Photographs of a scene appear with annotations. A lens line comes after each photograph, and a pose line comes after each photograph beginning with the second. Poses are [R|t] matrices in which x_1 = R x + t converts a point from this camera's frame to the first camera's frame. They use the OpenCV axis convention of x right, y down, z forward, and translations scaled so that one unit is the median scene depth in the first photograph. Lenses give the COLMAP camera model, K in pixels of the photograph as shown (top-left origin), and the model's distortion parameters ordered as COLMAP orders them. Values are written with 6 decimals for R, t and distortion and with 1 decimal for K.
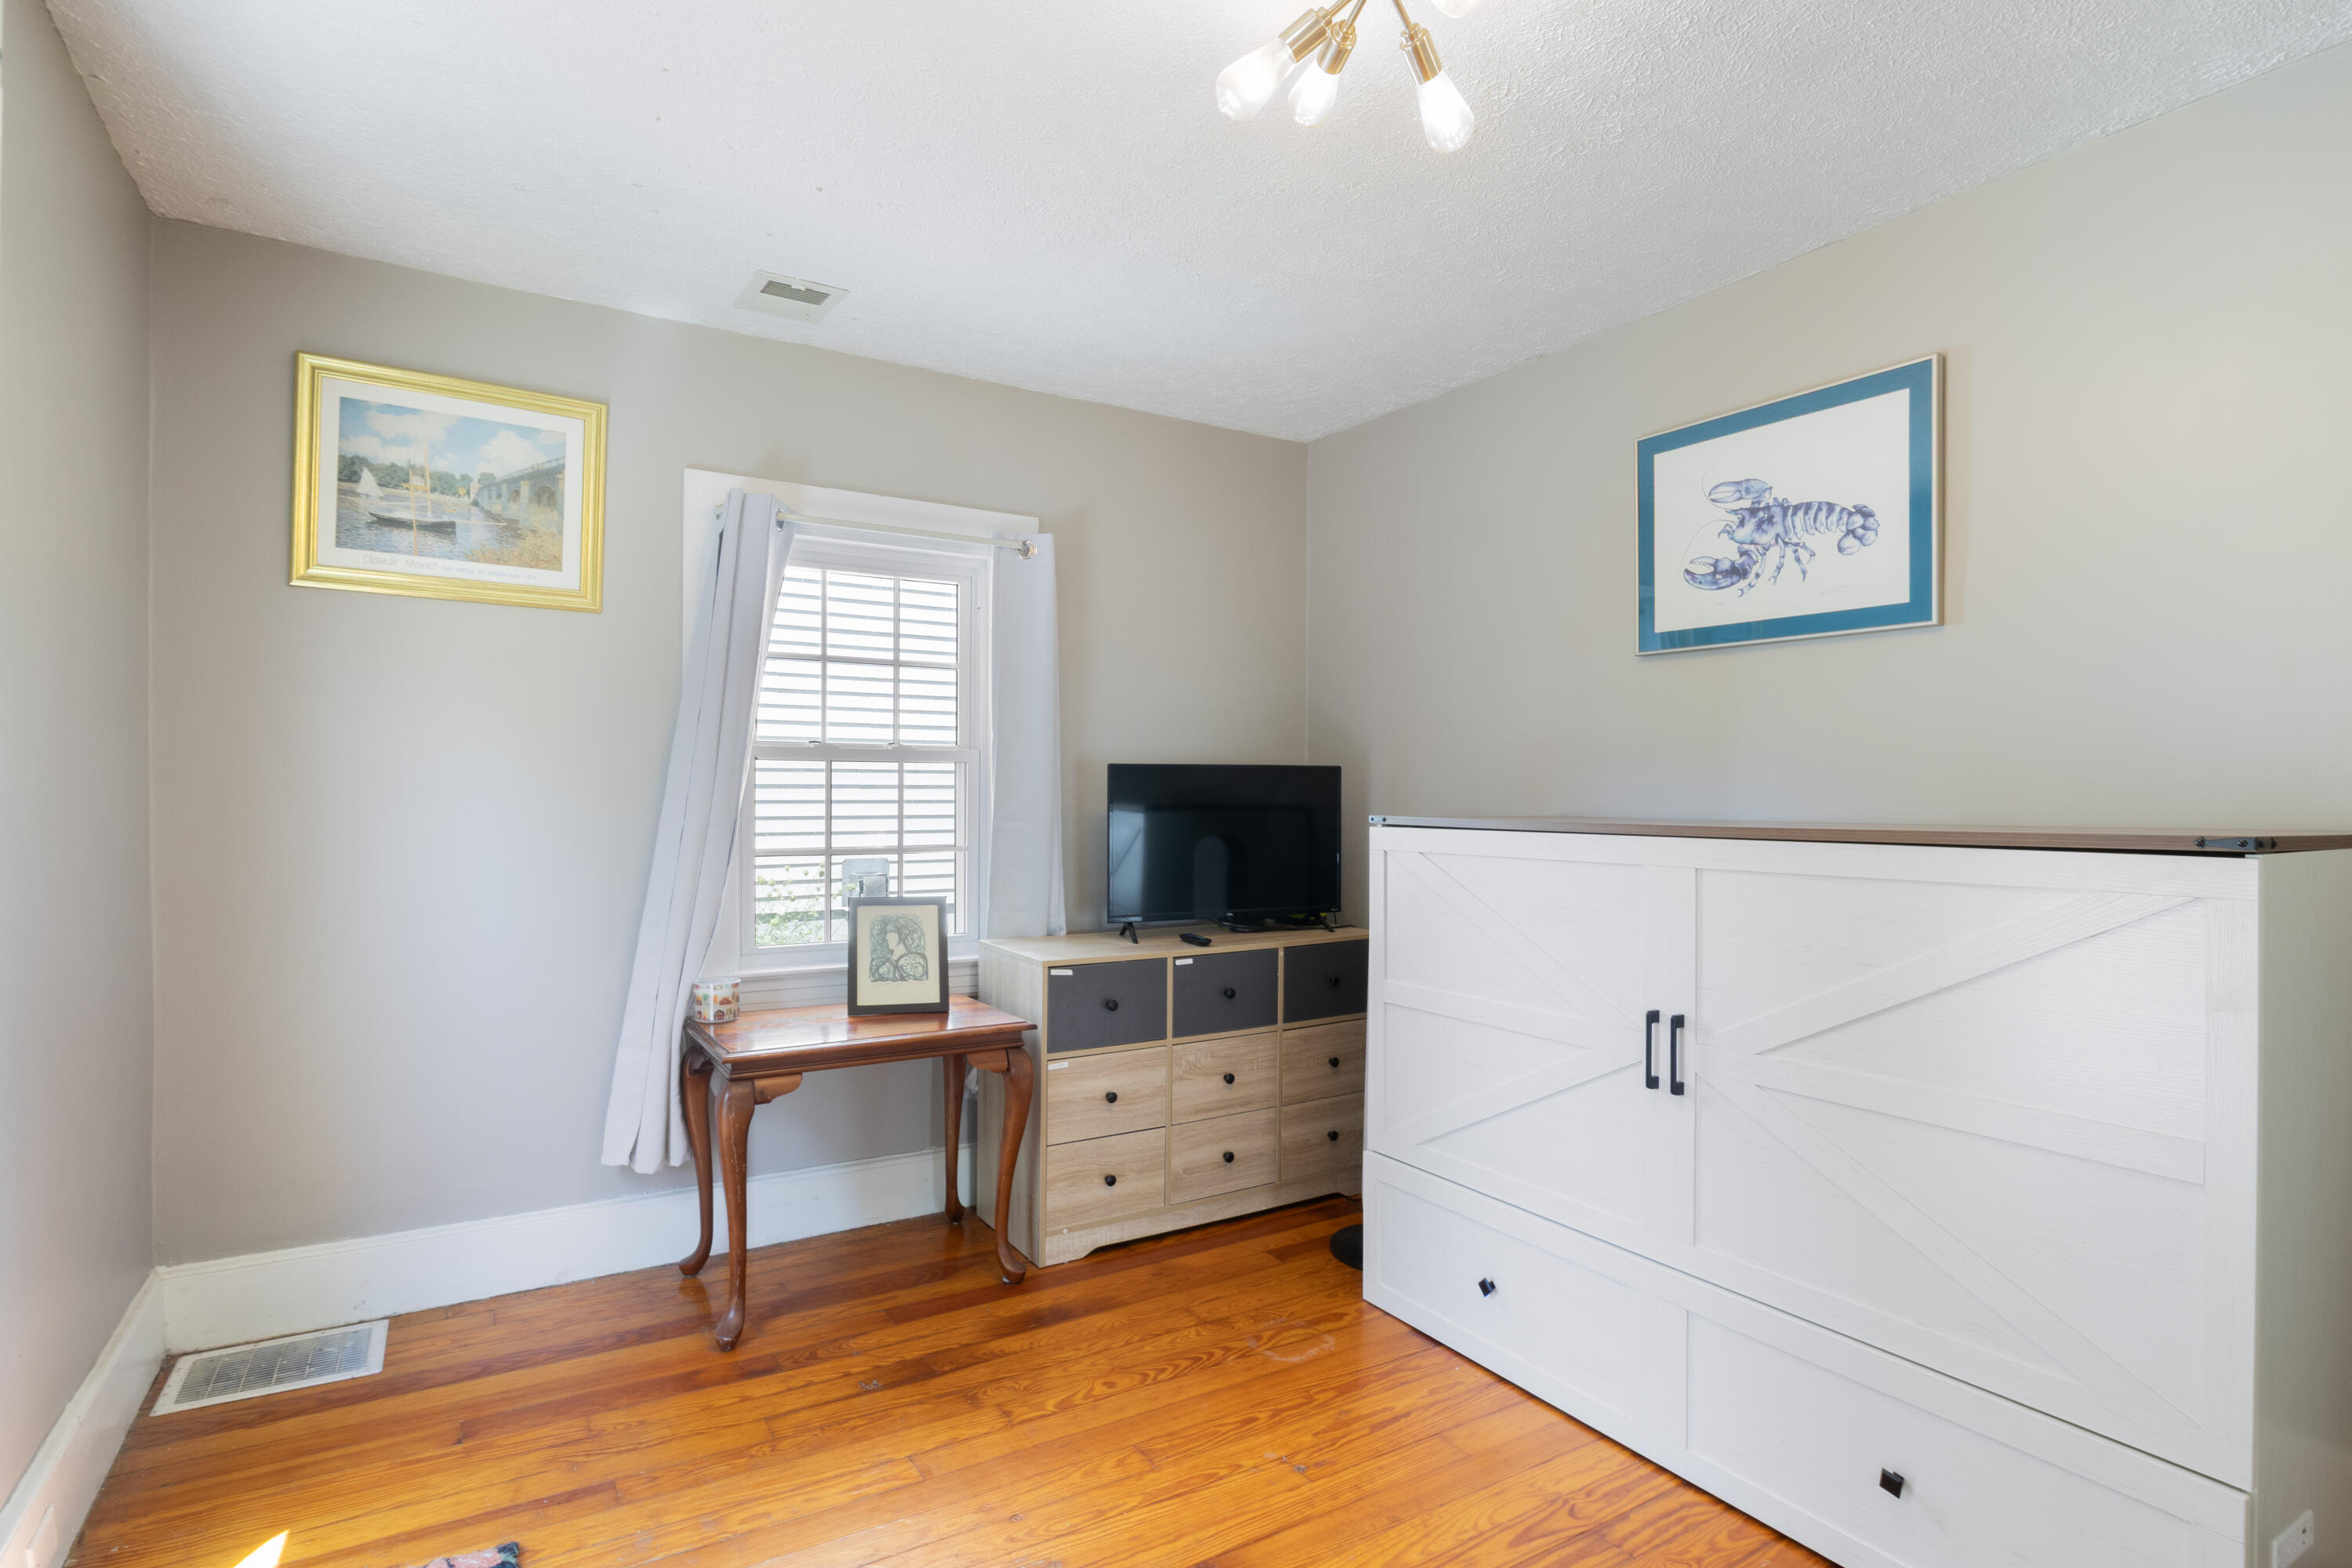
lens RADIAL K [[1182.5, 0, 1187.5], [0, 1182.5, 791.4], [0, 0, 1]] dist [-0.006028, -0.001253]
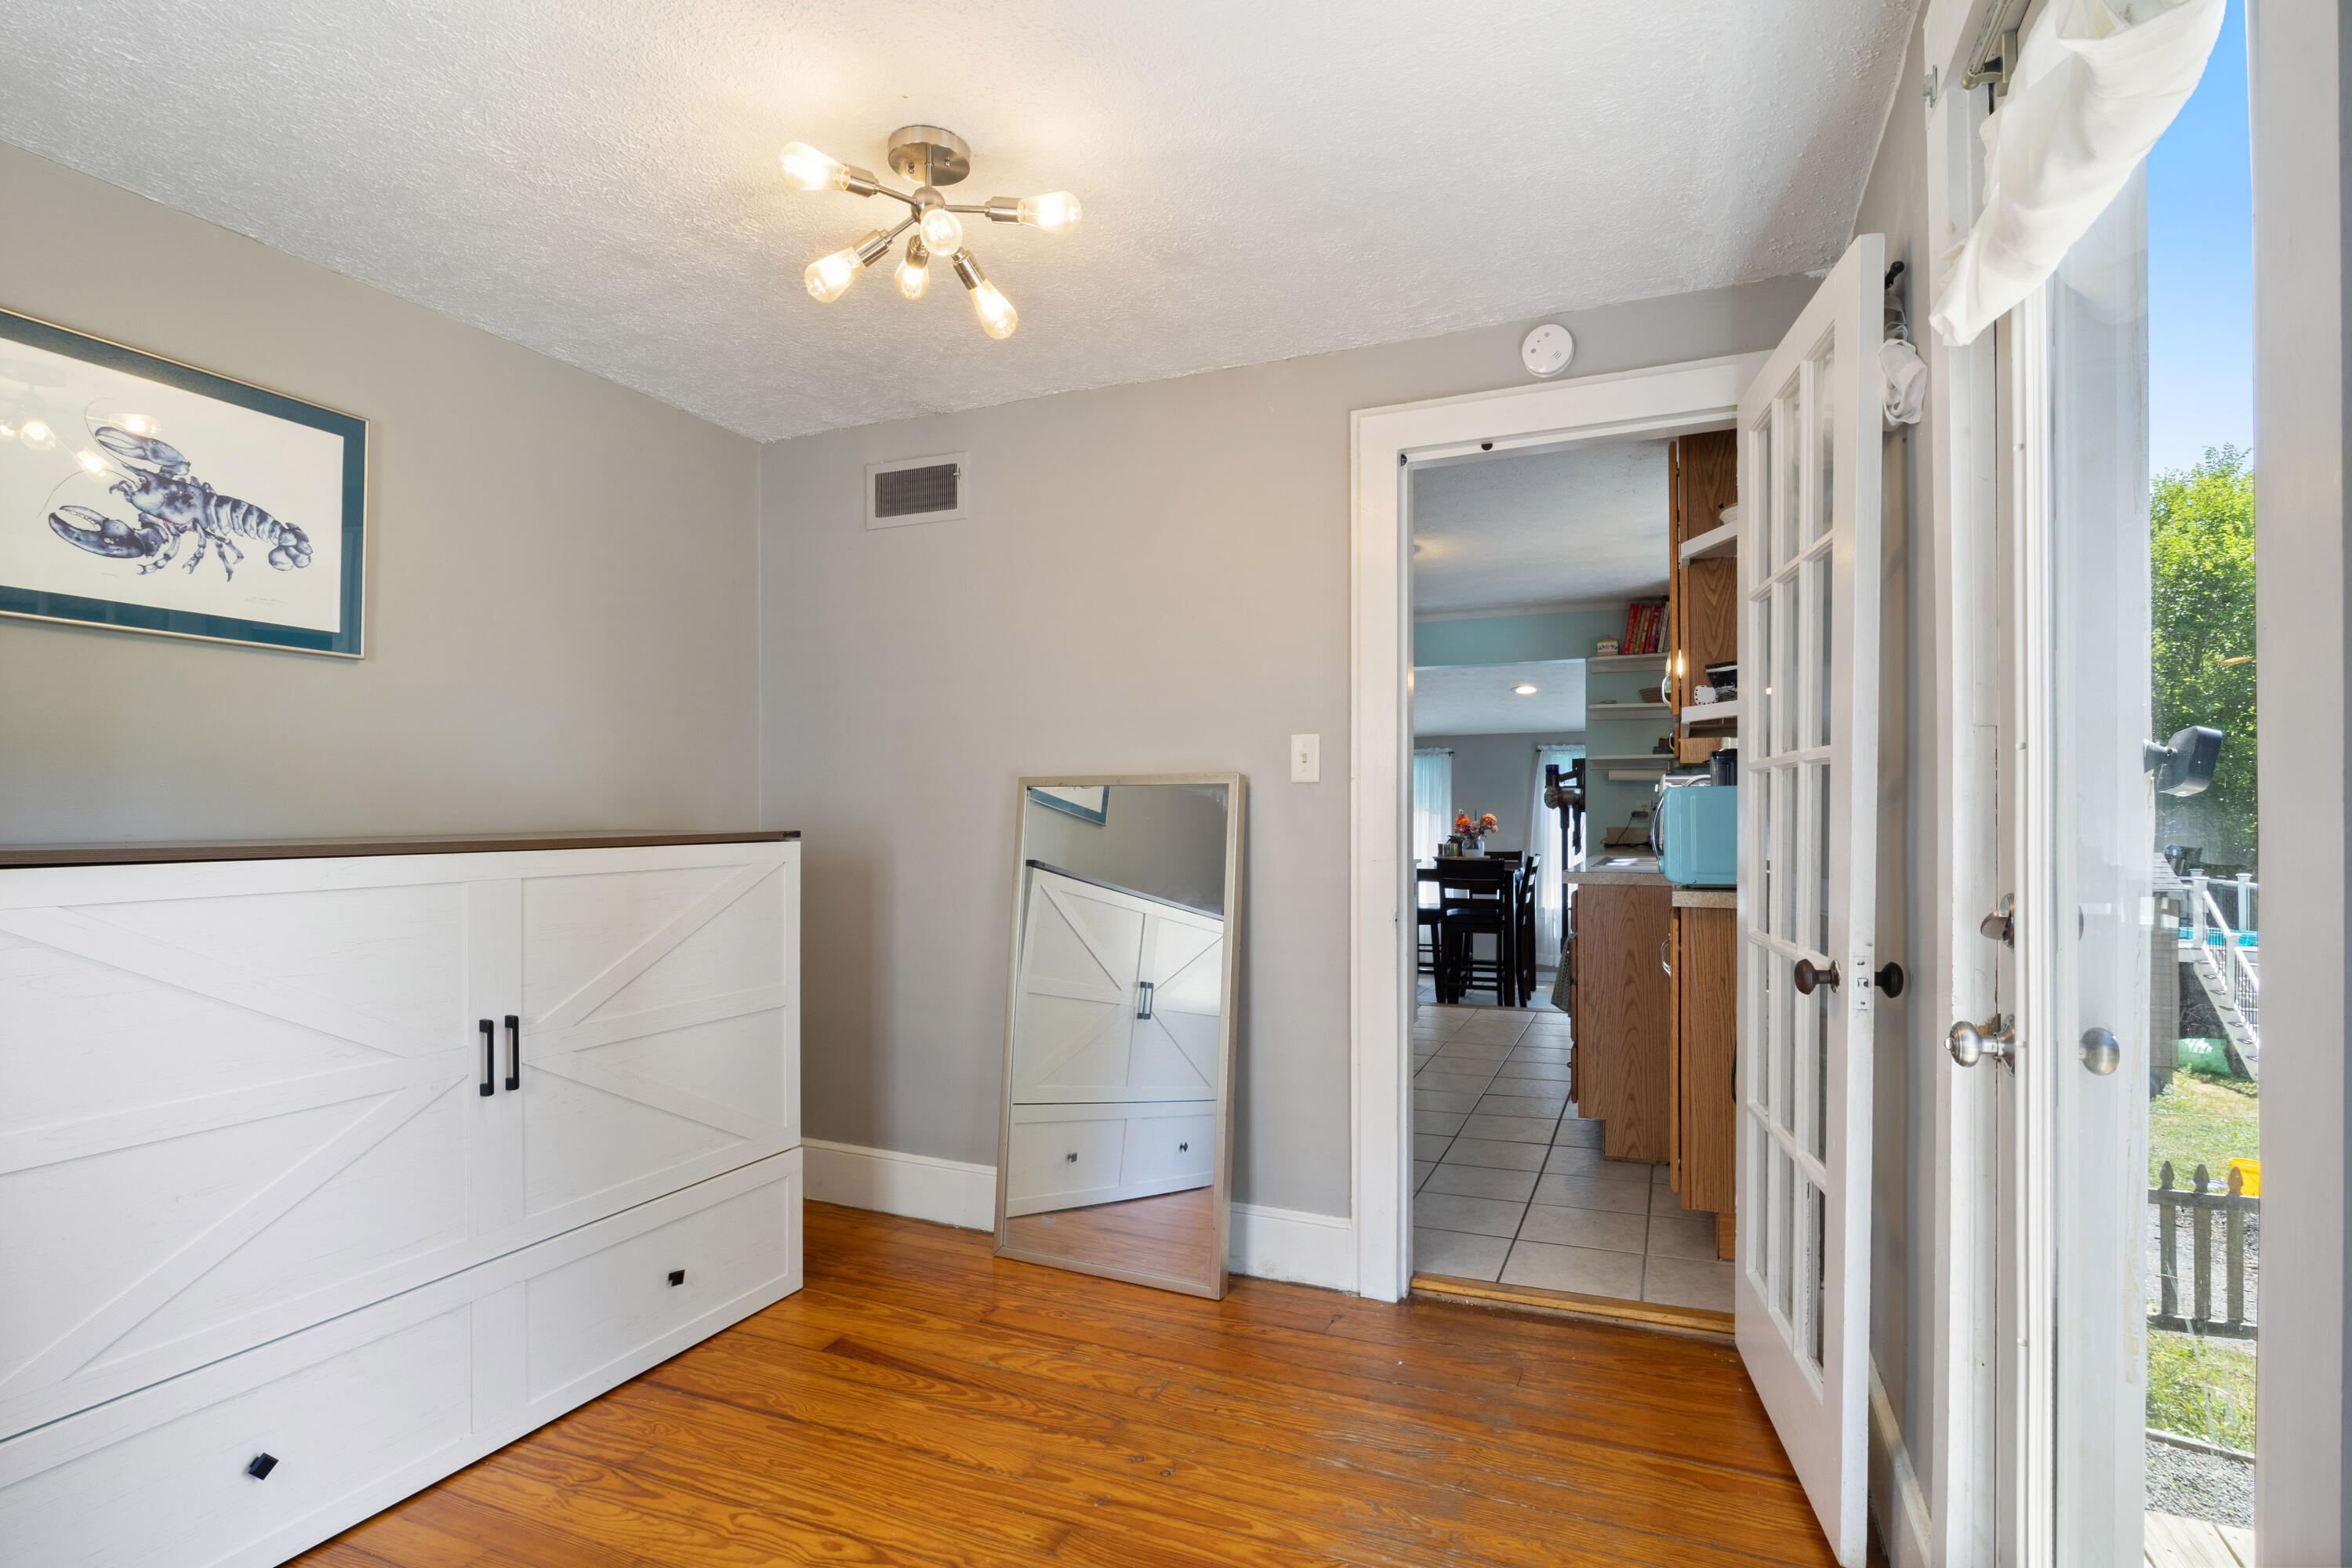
lens RADIAL K [[1182.5, 0, 1181.3], [0, 1182.5, 788.3], [0, 0, 1]] dist [-0.006028, -0.001253]
pose [[-0.569775, 0.009431, 0.821747, -0.667035], [-0.005216, 0.999873, -0.015092, -0.004333], [-0.821784, -0.012886, -0.569653, 0.905296]]
